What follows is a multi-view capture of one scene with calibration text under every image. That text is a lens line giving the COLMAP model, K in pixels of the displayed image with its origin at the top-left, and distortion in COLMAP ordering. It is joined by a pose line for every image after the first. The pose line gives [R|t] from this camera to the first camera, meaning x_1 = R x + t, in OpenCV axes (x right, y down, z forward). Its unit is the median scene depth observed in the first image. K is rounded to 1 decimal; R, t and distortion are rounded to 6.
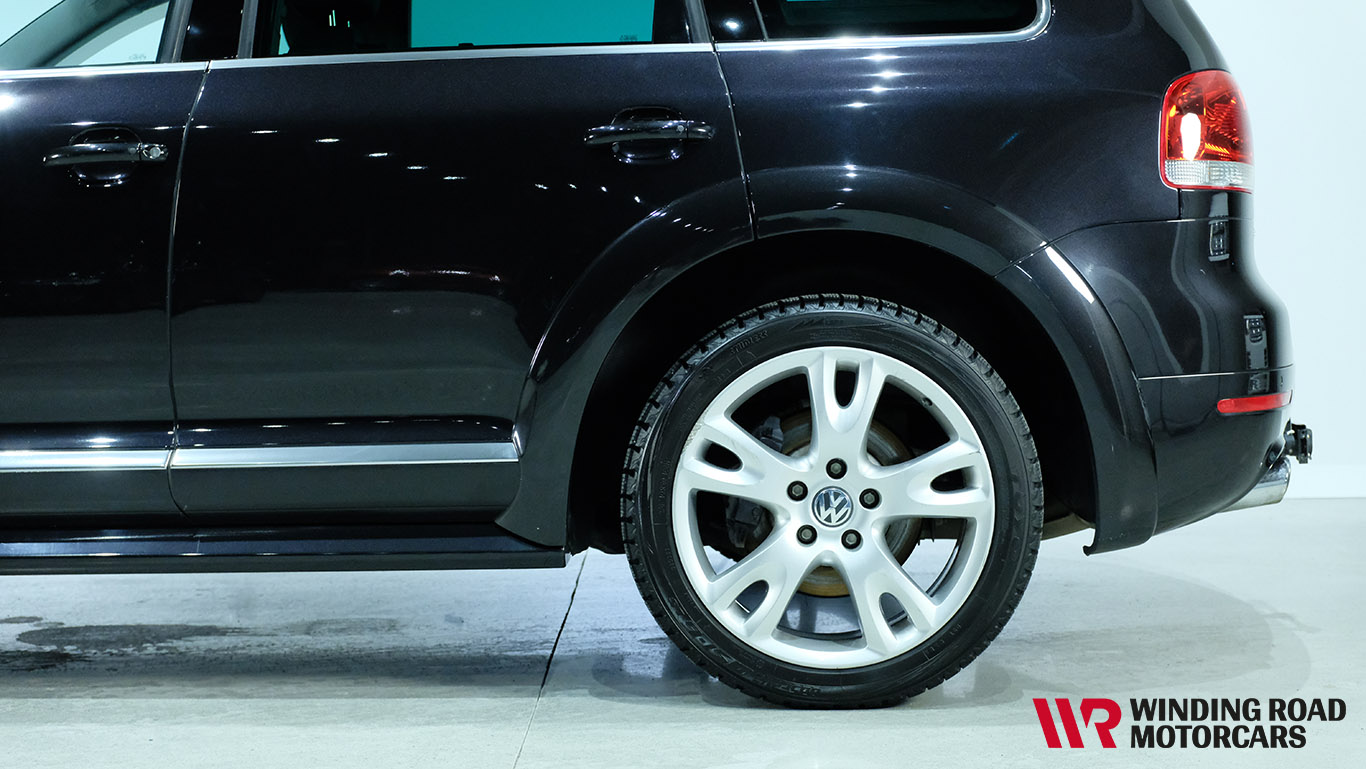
lens RADIAL K [[2109.2, 0, 682.7], [0, 2109.2, 384.2], [0, 0, 1]] dist [-0.023657, -0.115036]
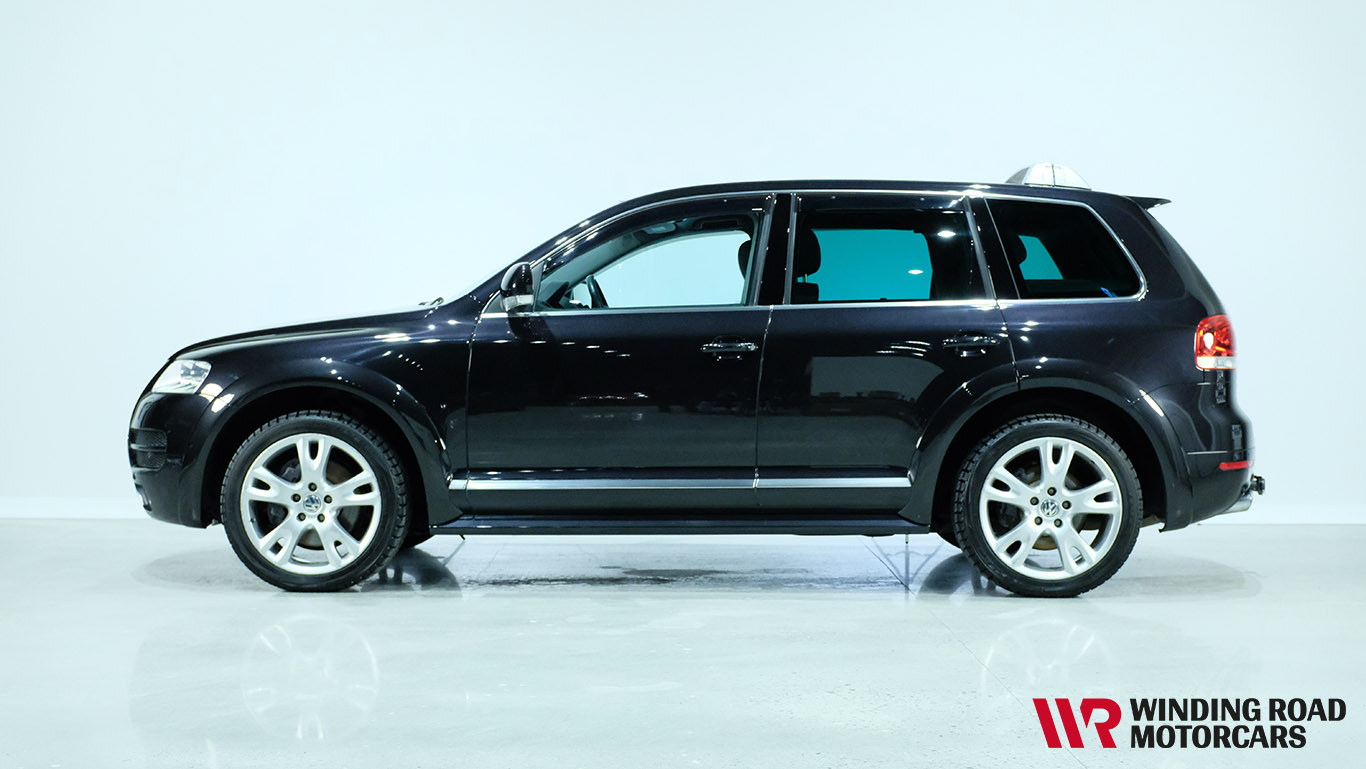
lens RADIAL K [[2109.2, 0, 682.7], [0, 2109.2, 384.2], [0, 0, 1]] dist [-0.023657, -0.115036]
pose [[0.999886, 0.014885, 0.002652, -0.331291], [-0.014808, 0.999525, -0.027039, -0.008054], [-0.003053, 0.026997, 0.999631, -1.265300]]
